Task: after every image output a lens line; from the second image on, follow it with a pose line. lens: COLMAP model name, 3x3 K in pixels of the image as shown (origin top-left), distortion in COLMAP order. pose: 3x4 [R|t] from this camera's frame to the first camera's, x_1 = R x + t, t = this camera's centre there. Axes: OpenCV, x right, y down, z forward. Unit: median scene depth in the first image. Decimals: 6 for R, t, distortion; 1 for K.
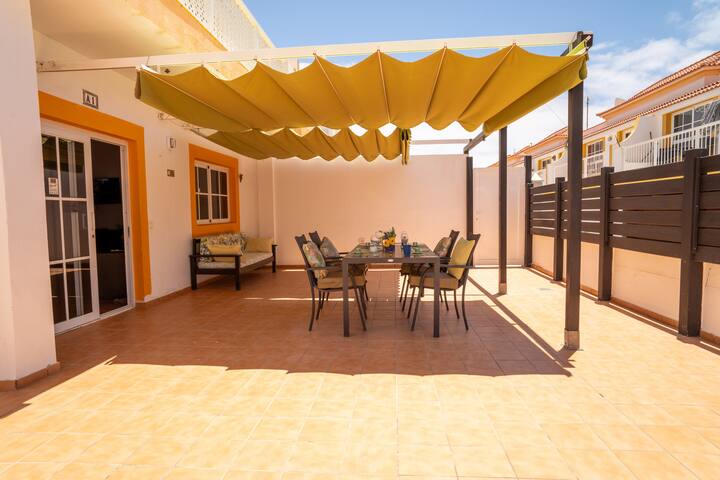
lens RADIAL K [[434.7, 0, 360.0], [0, 434.7, 240.0], [0, 0, 1]] dist [-0.068650, 0.056718]
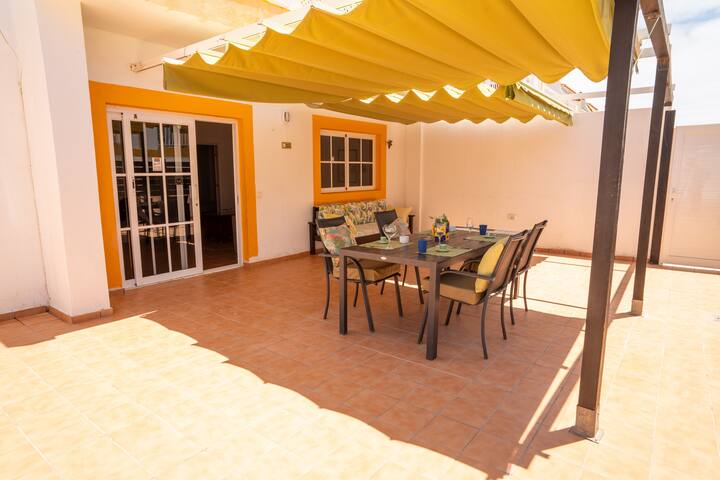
lens RADIAL K [[434.7, 0, 360.0], [0, 434.7, 240.0], [0, 0, 1]] dist [-0.068650, 0.056718]
pose [[0.837142, 0.102453, -0.537305, 0.410140], [-0.048122, 0.992288, 0.114234, -0.069775], [0.544865, -0.069774, 0.835616, 0.237033]]
